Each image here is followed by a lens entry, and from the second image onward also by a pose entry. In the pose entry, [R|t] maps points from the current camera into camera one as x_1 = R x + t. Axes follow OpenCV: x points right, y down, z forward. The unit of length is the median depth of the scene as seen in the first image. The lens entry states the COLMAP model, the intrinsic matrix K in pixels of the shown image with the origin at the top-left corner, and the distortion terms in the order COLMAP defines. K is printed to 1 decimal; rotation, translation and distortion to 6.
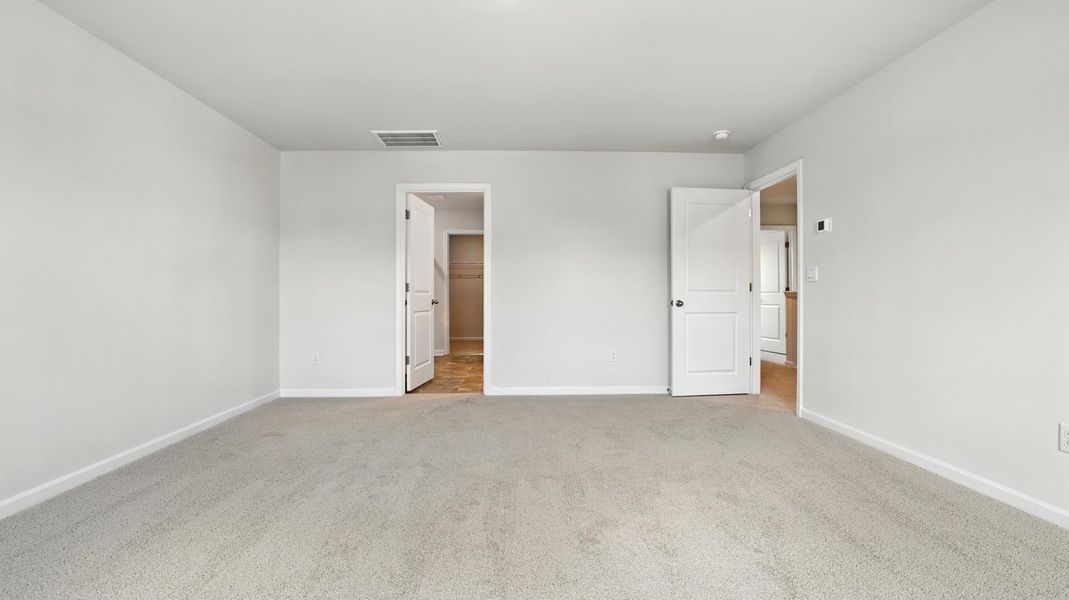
lens RADIAL K [[440.7, 0, 555.3], [0, 440.7, 300.6], [0, 0, 1]] dist [-0.030055, 0.000080]
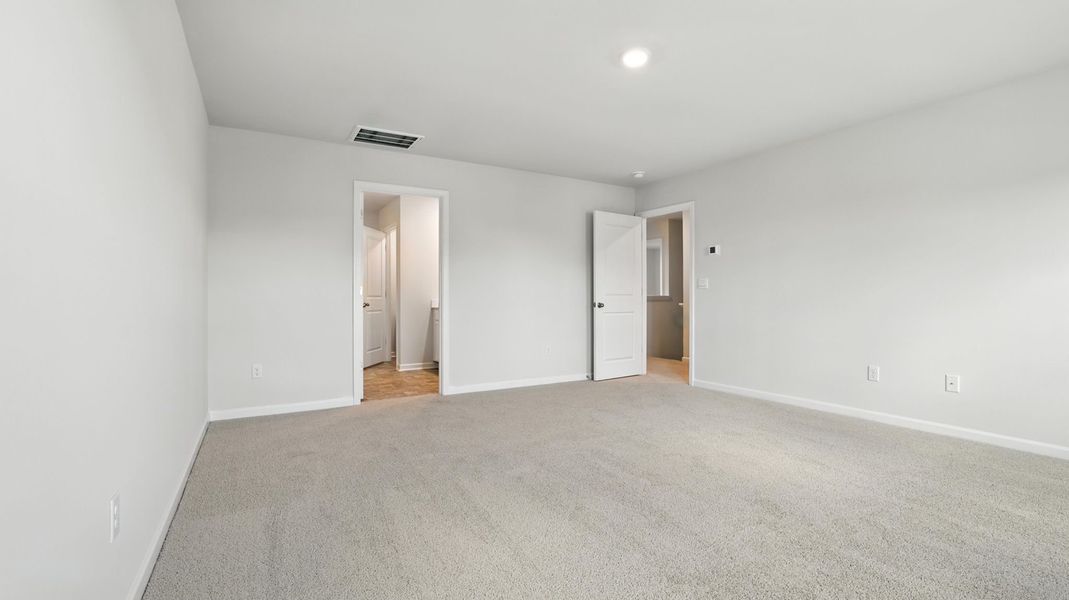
lens RADIAL K [[440.7, 0, 534.2], [0, 440.7, 298.4], [0, 0, 1]] dist [-0.030055, 0.000080]
pose [[0.890111, 0.000400, 0.455743, -0.465701], [0.005394, 0.999920, -0.011412, 0.001019], [-0.455711, 0.012617, 0.890038, -0.015310]]
